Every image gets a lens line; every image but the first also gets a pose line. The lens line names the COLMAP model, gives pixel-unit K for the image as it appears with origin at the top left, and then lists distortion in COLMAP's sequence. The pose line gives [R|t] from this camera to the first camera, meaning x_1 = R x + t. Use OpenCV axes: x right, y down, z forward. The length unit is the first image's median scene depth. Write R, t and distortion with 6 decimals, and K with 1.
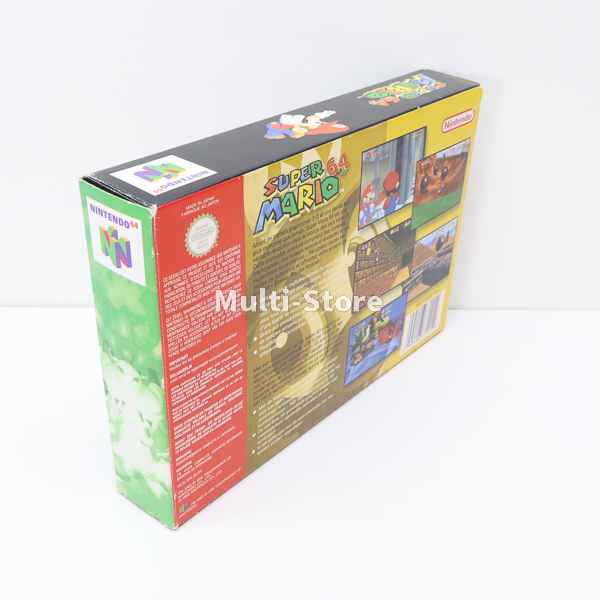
lens RADIAL K [[764.3, 0, 300.0], [0, 764.3, 300.0], [0, 0, 1]] dist [-0.003311, -0.004260]
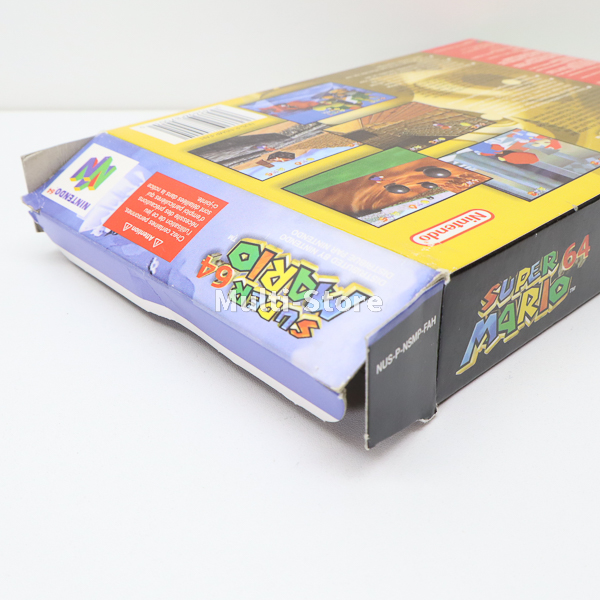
lens RADIAL K [[764.3, 0, 300.0], [0, 764.3, 300.0], [0, 0, 1]] dist [-0.003311, -0.004260]
pose [[-0.463636, -0.406064, -0.787499, 0.683804], [-0.313337, -0.756221, 0.574412, -0.571674], [-0.828771, 0.513071, 0.223376, 1.071063]]
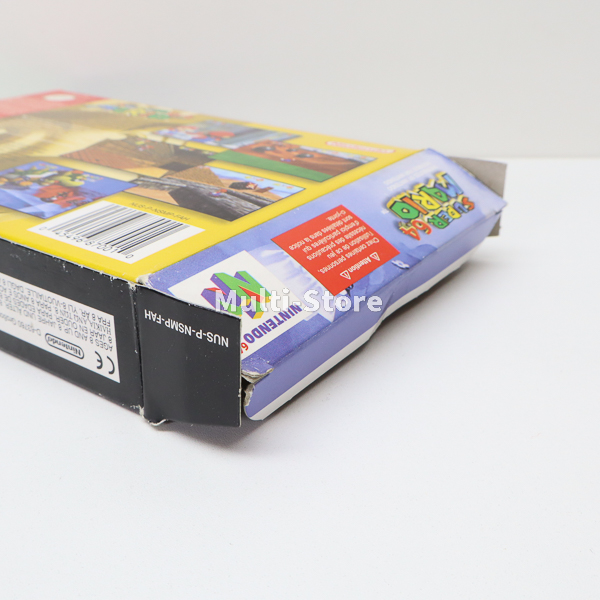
lens RADIAL K [[764.3, 0, 300.0], [0, 764.3, 300.0], [0, 0, 1]] dist [-0.003311, -0.004260]
pose [[0.560632, -0.524084, -0.641114, 0.627364], [-0.796477, -0.129486, -0.590642, 0.263176], [0.226531, 0.841766, -0.490014, 1.601709]]
